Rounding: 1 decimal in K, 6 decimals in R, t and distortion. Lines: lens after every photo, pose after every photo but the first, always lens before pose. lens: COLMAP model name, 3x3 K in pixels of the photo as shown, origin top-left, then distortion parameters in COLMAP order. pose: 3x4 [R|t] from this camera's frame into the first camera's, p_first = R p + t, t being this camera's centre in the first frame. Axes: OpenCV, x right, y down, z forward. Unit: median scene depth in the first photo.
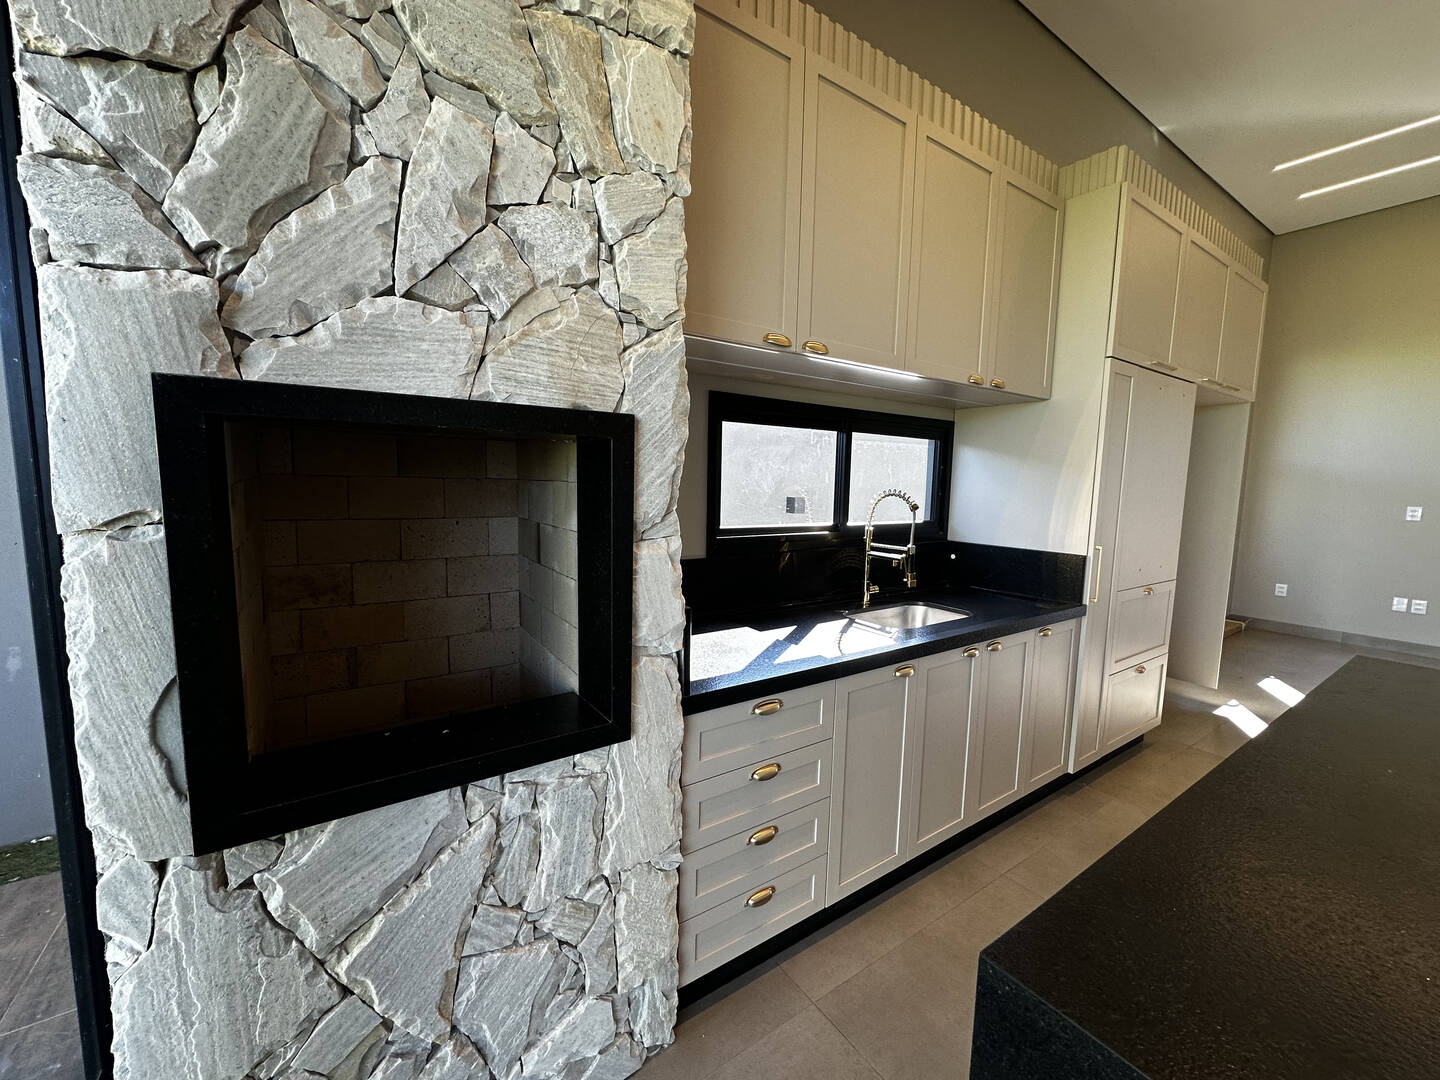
lens RADIAL K [[571.9, 0, 722.4], [0, 571.9, 539.2], [0, 0, 1]] dist [-0.001561, -0.000361]
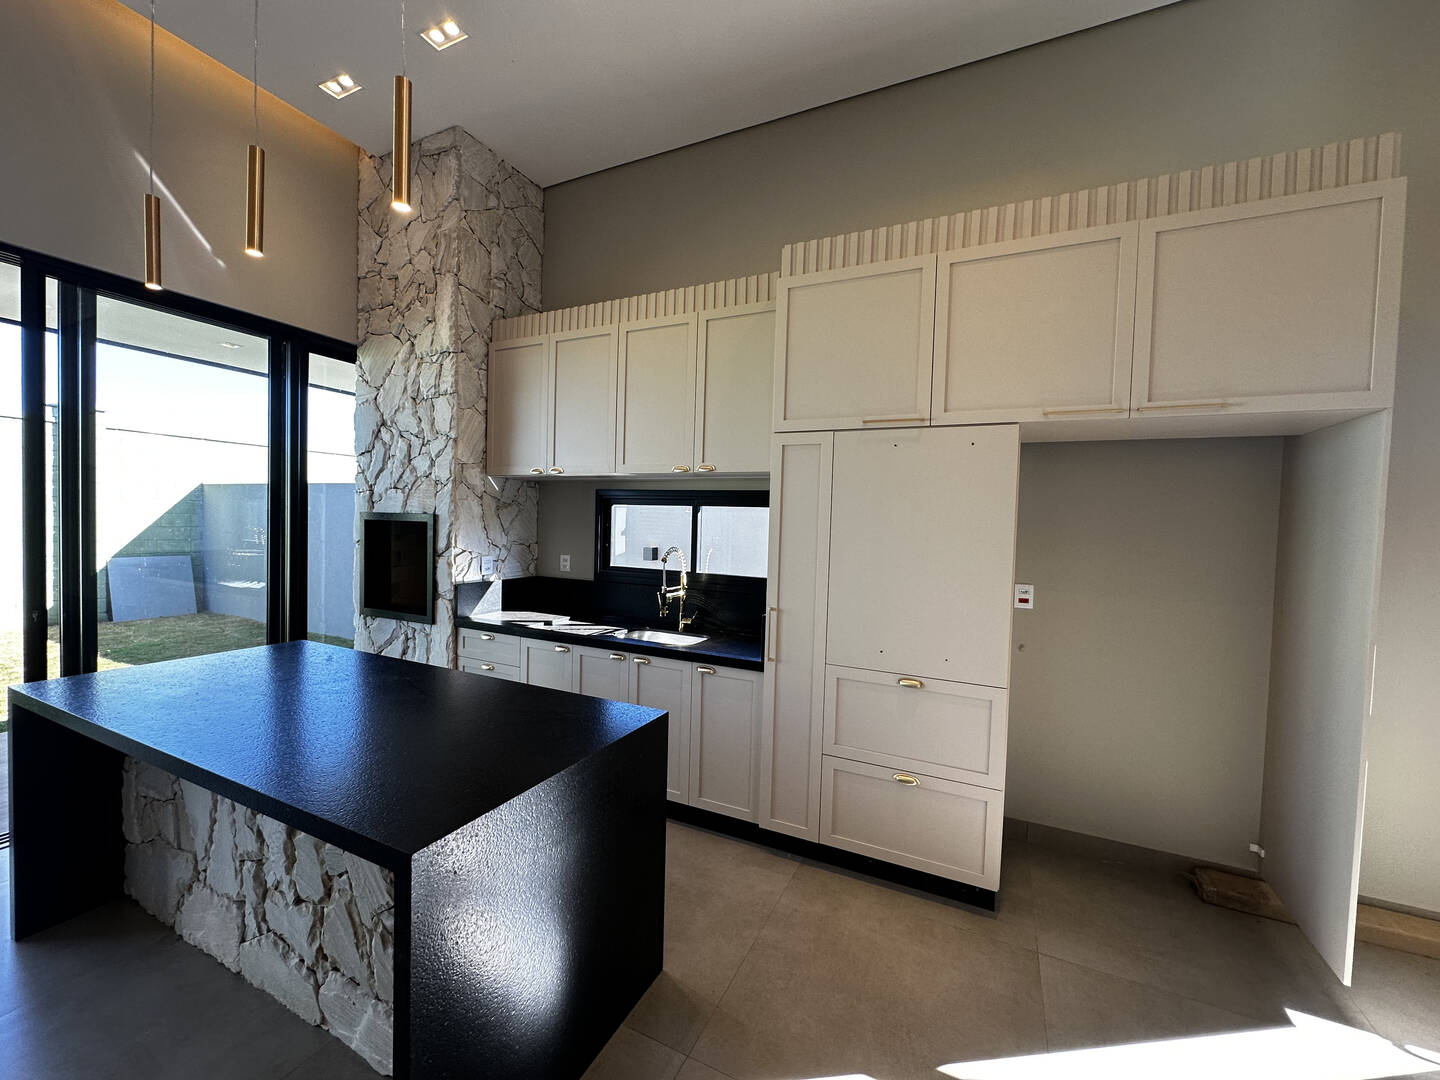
lens RADIAL K [[571.9, 0, 722.4], [0, 571.9, 539.2], [0, 0, 1]] dist [-0.001561, -0.000361]
pose [[0.505196, 0.018955, -0.862796, 2.781186], [-0.109312, 0.993112, -0.042188, -0.105889], [0.856054, 0.115627, 0.503788, 0.683259]]
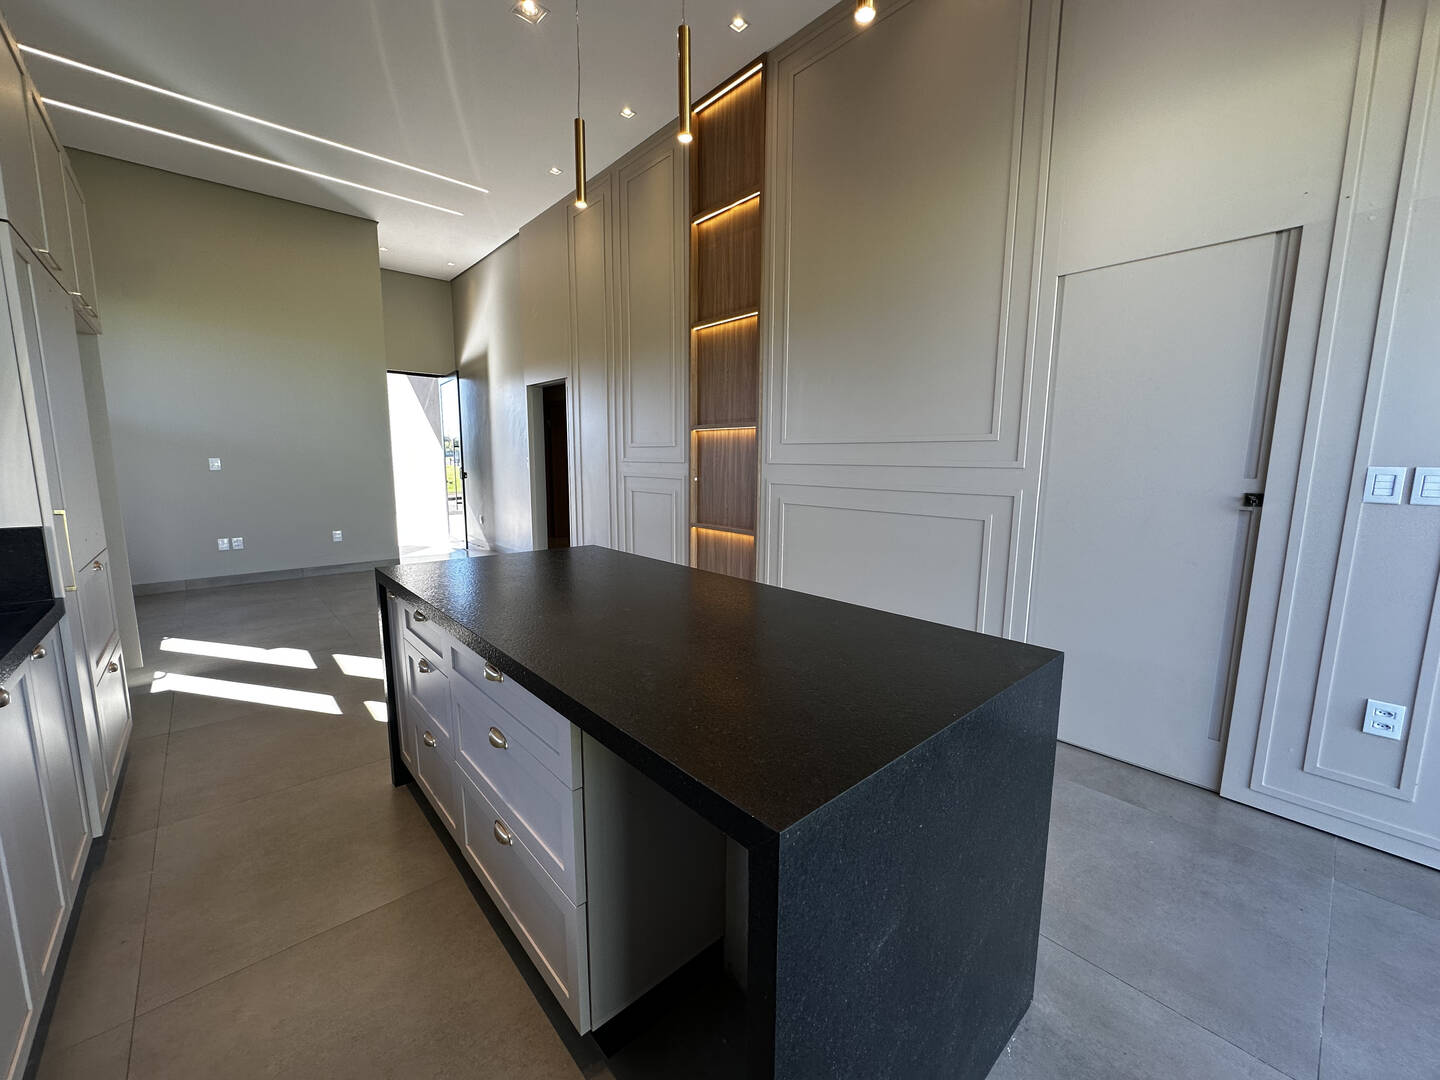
lens RADIAL K [[571.9, 0, 722.4], [0, 571.9, 539.2], [0, 0, 1]] dist [-0.001561, -0.000361]
pose [[-0.131212, -0.157131, 0.978822, -0.220695], [0.090605, 0.981326, 0.169678, 0.005106], [-0.987205, 0.110950, -0.114525, 0.541539]]
